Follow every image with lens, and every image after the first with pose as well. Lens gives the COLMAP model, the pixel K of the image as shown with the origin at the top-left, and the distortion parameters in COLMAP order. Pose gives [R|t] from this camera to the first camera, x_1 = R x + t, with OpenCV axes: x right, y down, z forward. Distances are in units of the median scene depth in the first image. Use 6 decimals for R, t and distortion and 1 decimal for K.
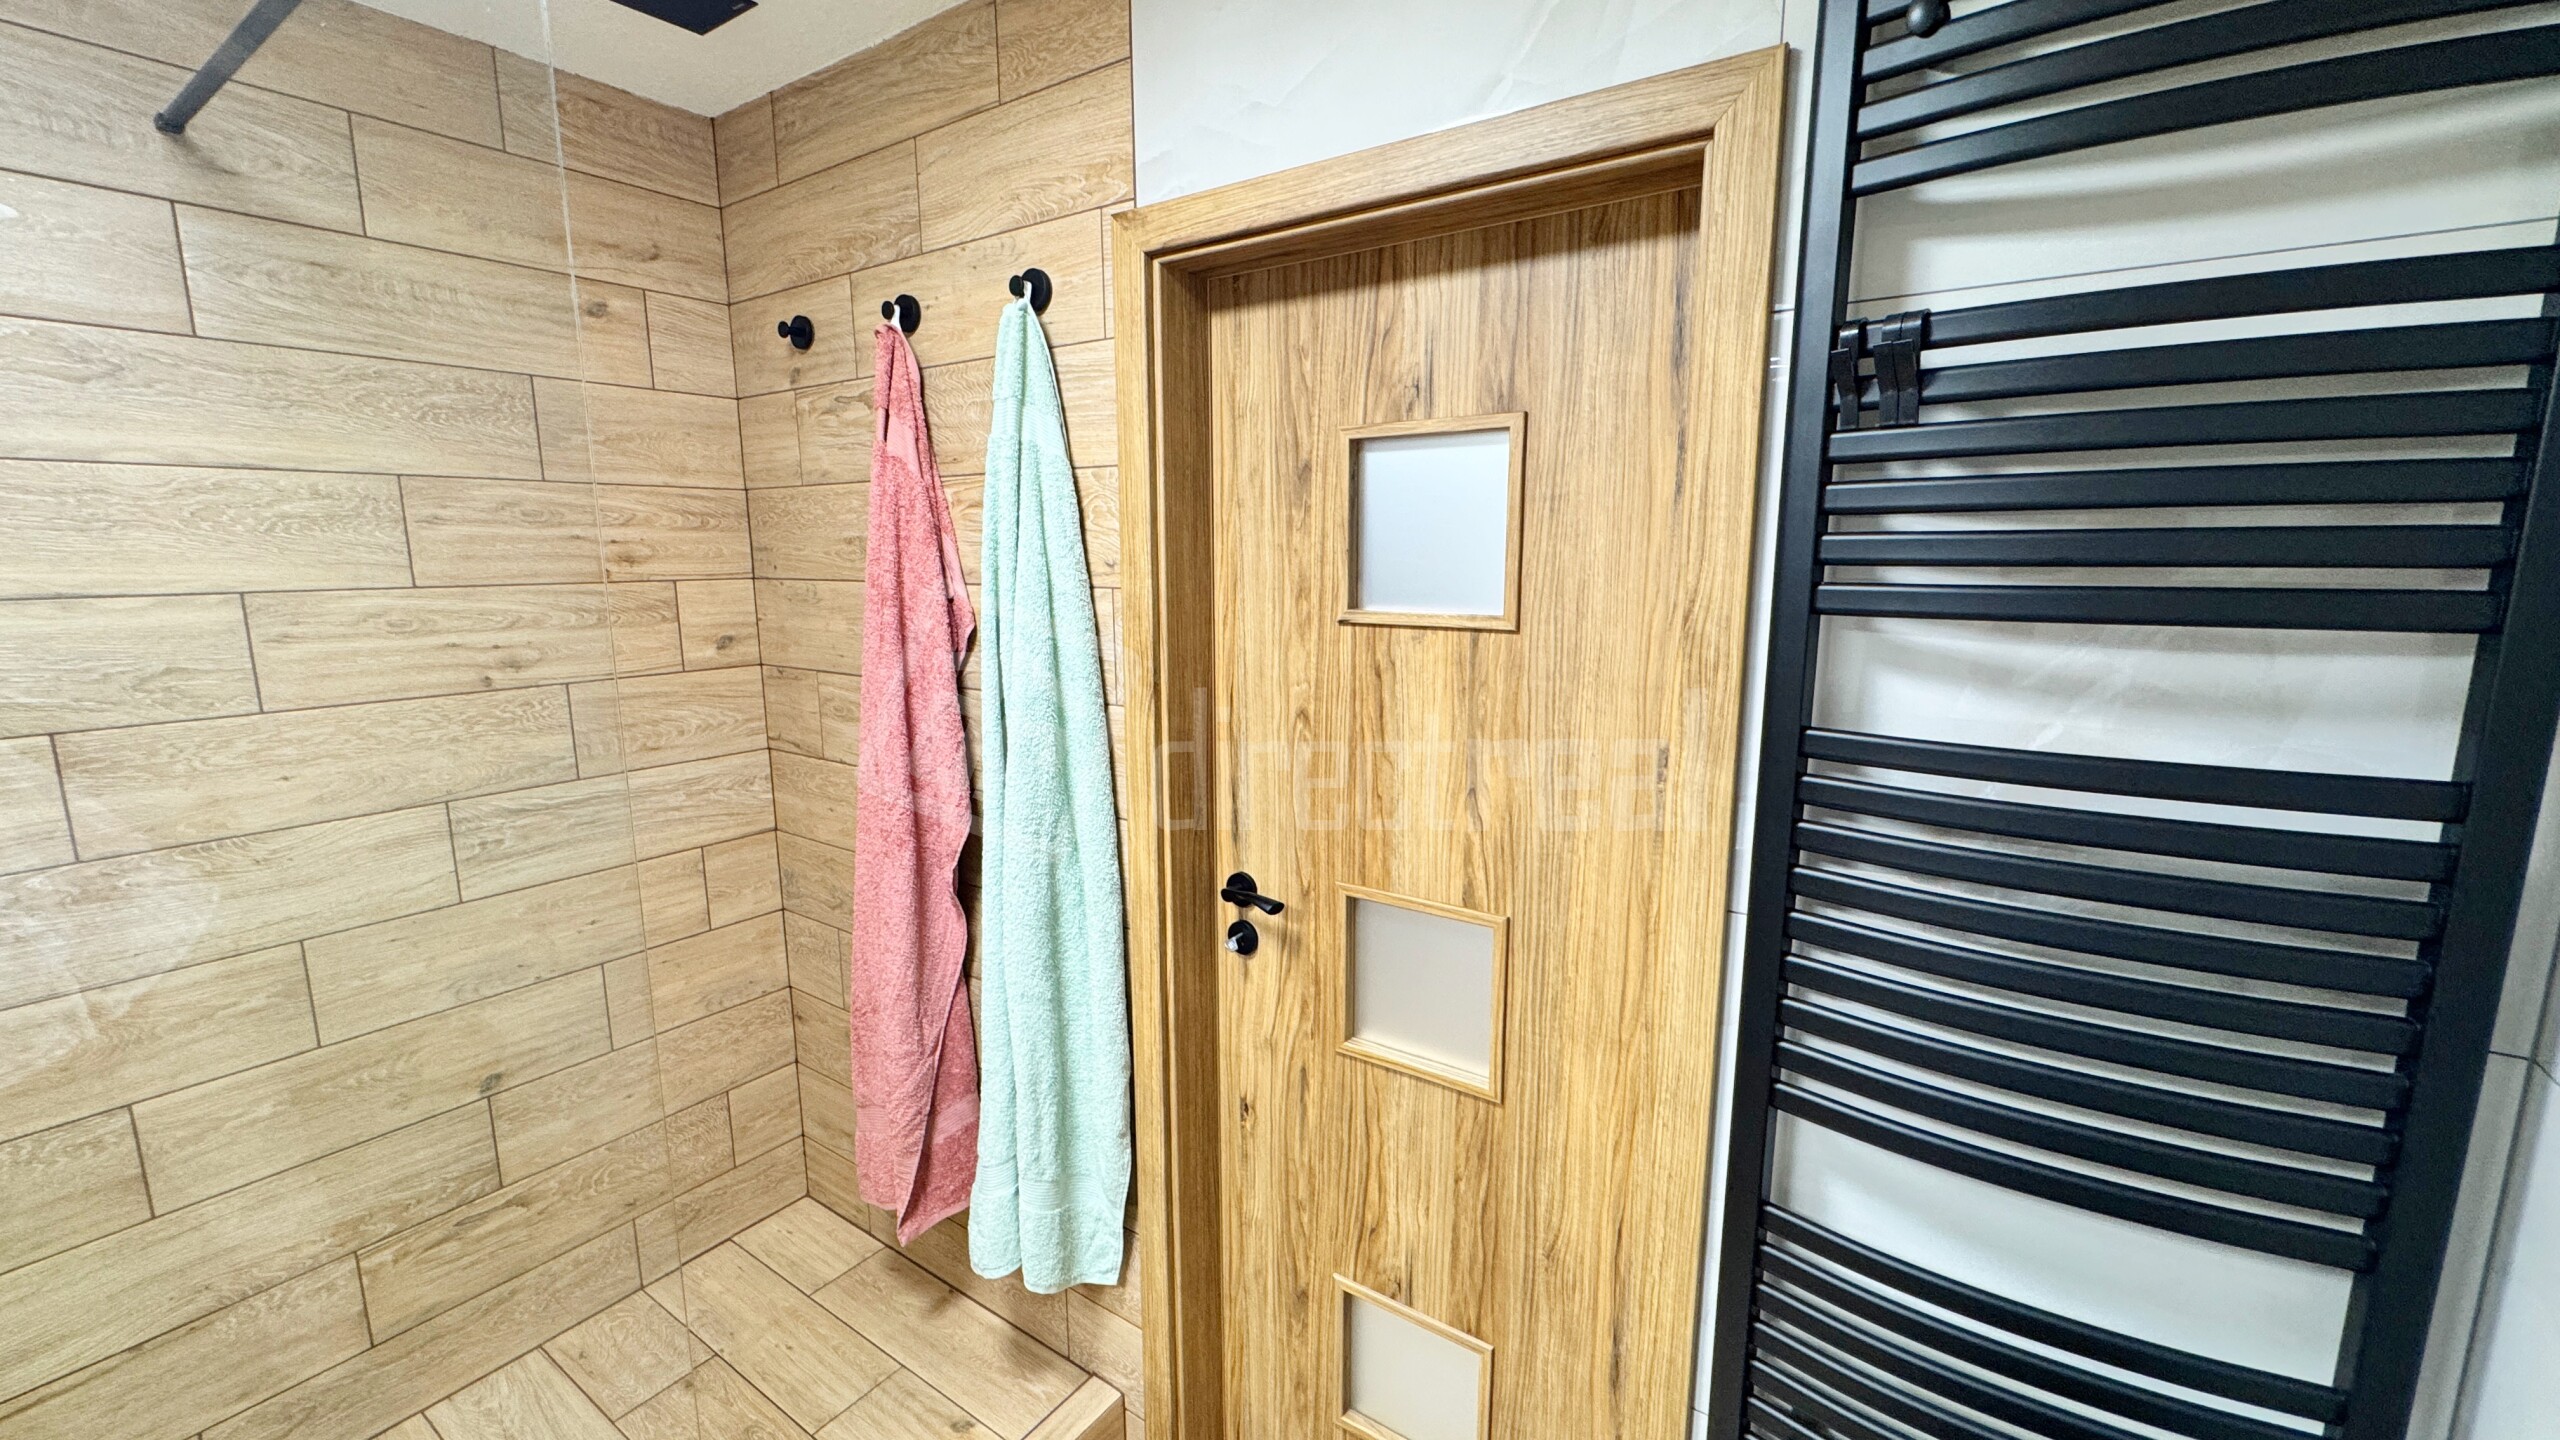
lens RADIAL K [[1023.6, 0, 1270.4], [0, 1023.6, 722.8], [0, 0, 1]] dist [-0.003940, 0.000471]
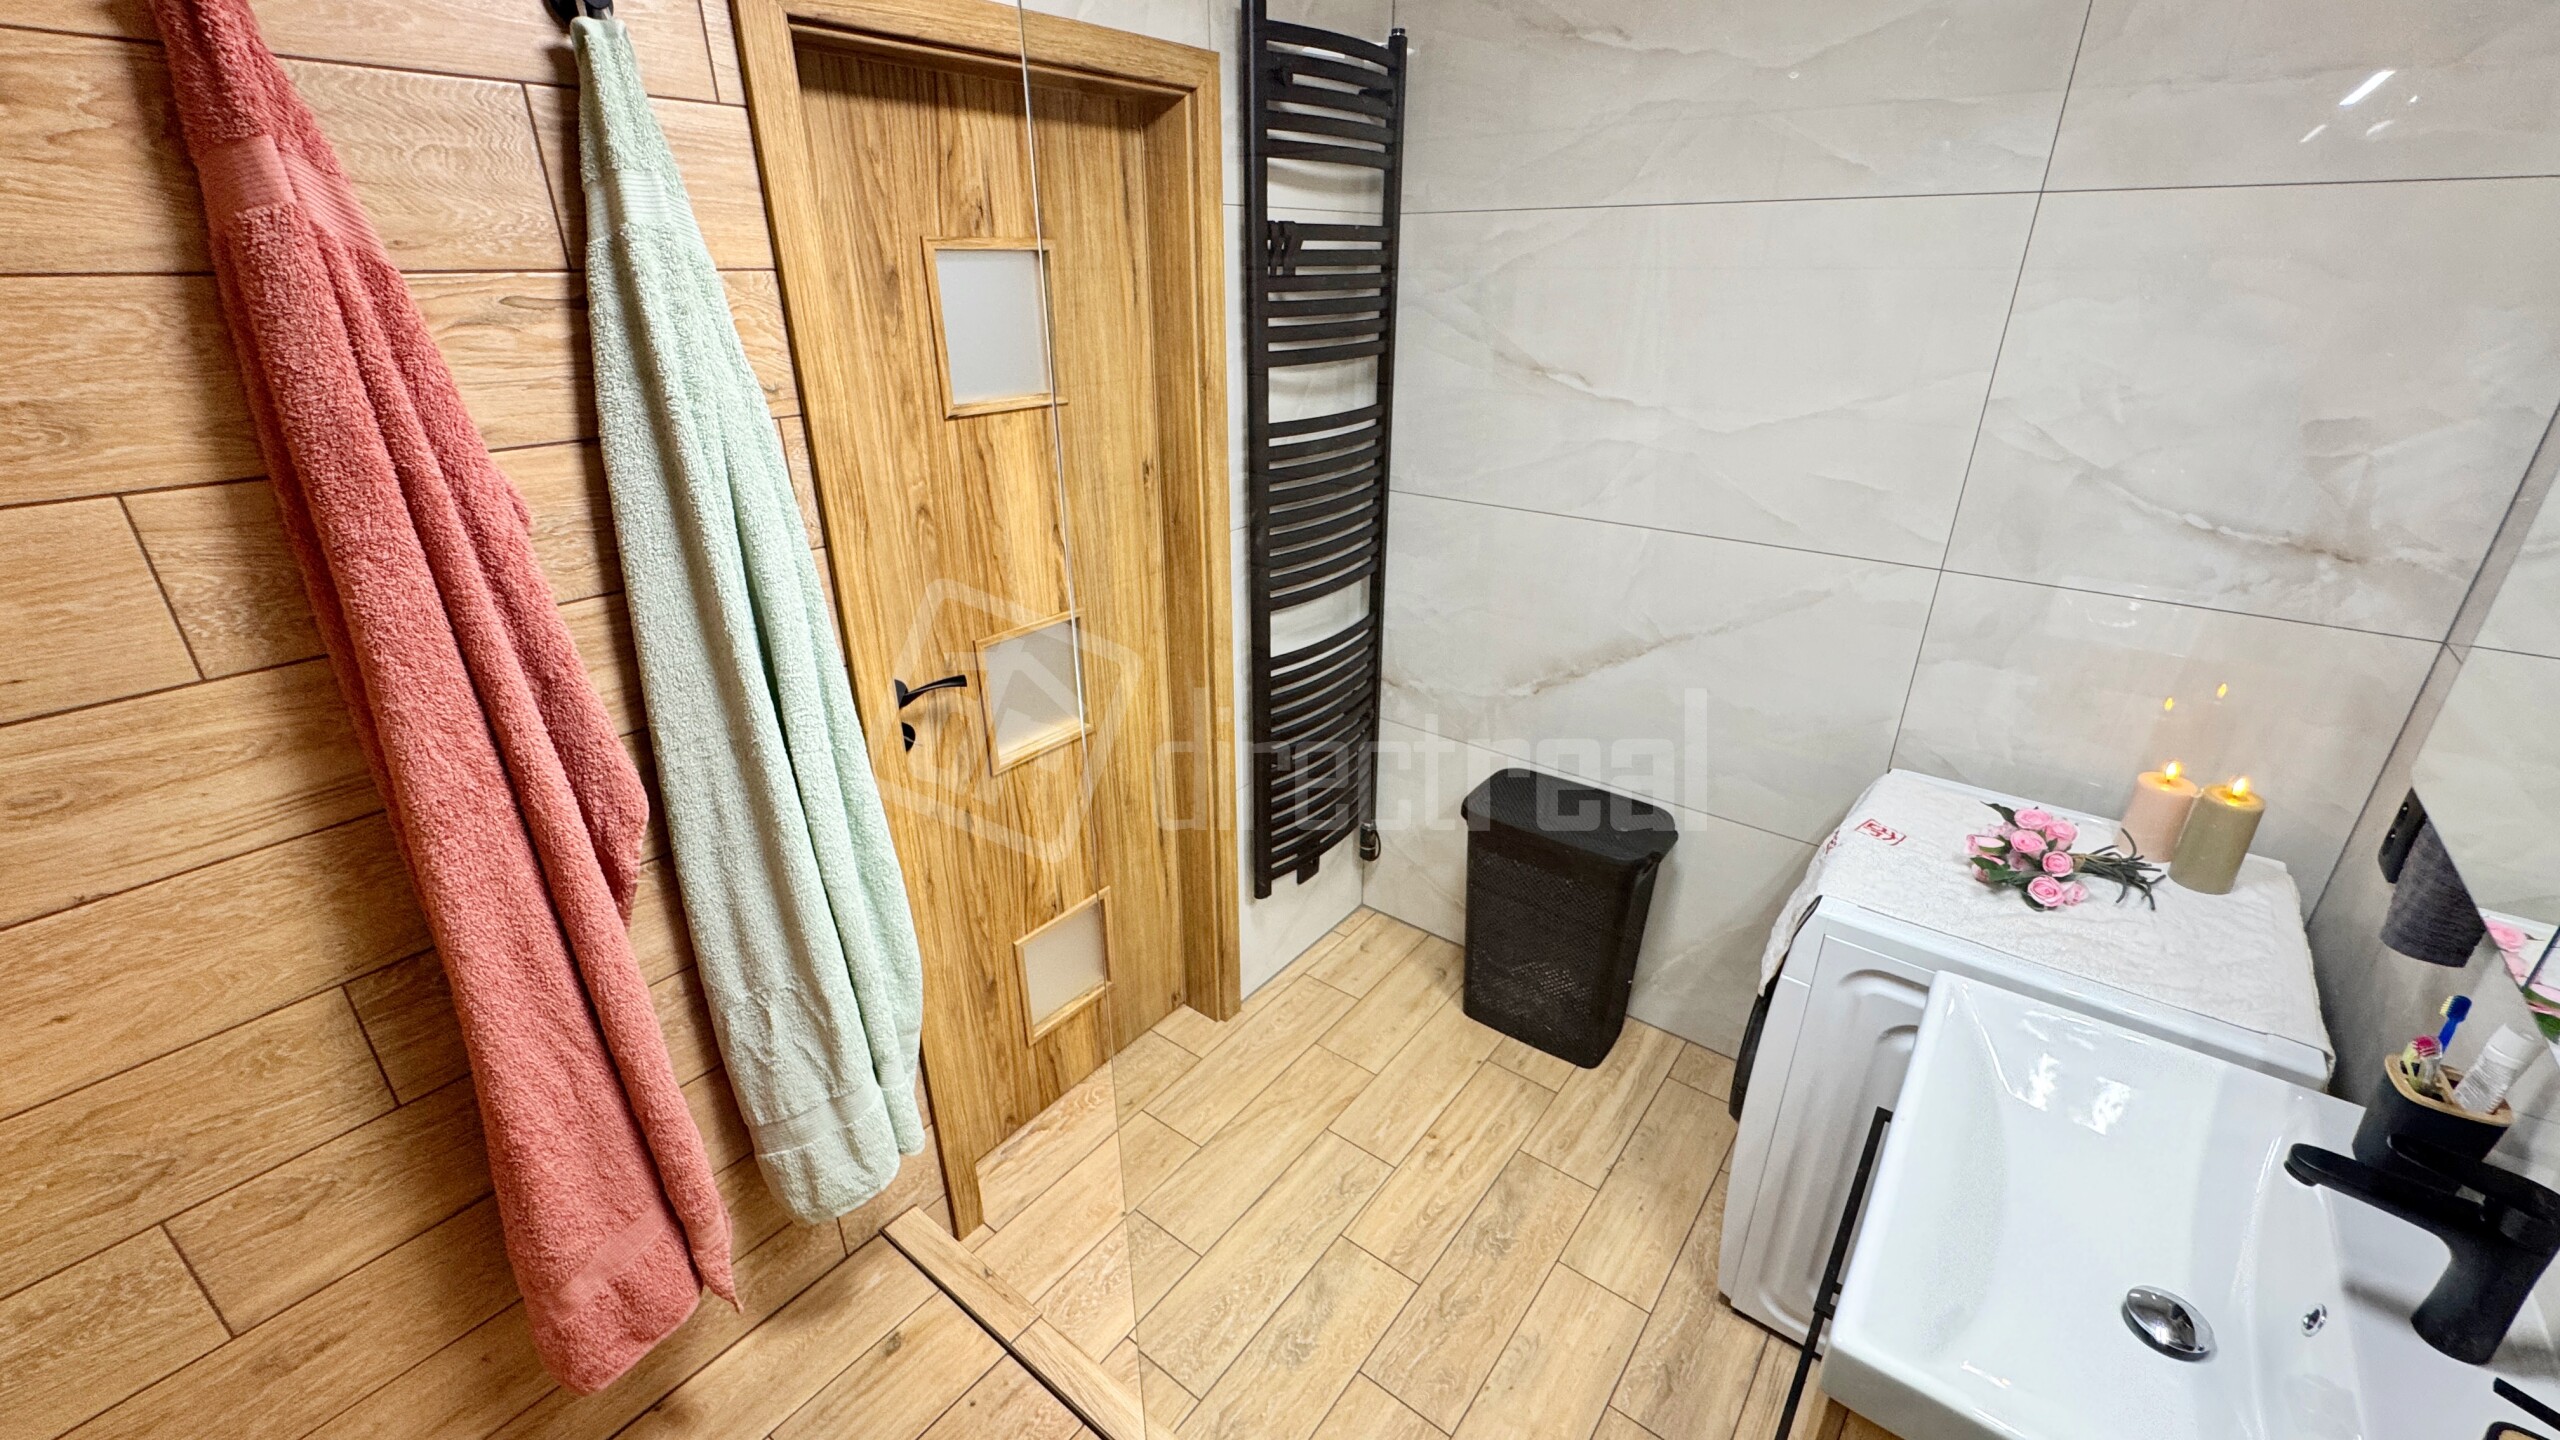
lens RADIAL K [[1023.6, 0, 1272.0], [0, 1023.6, 720.1], [0, 0, 1]] dist [-0.003940, 0.000471]
pose [[0.053066, -0.401257, 0.914427, -1.128398], [0.175257, 0.905246, 0.387058, -0.176498], [-0.983092, 0.139720, 0.118361, 0.566672]]
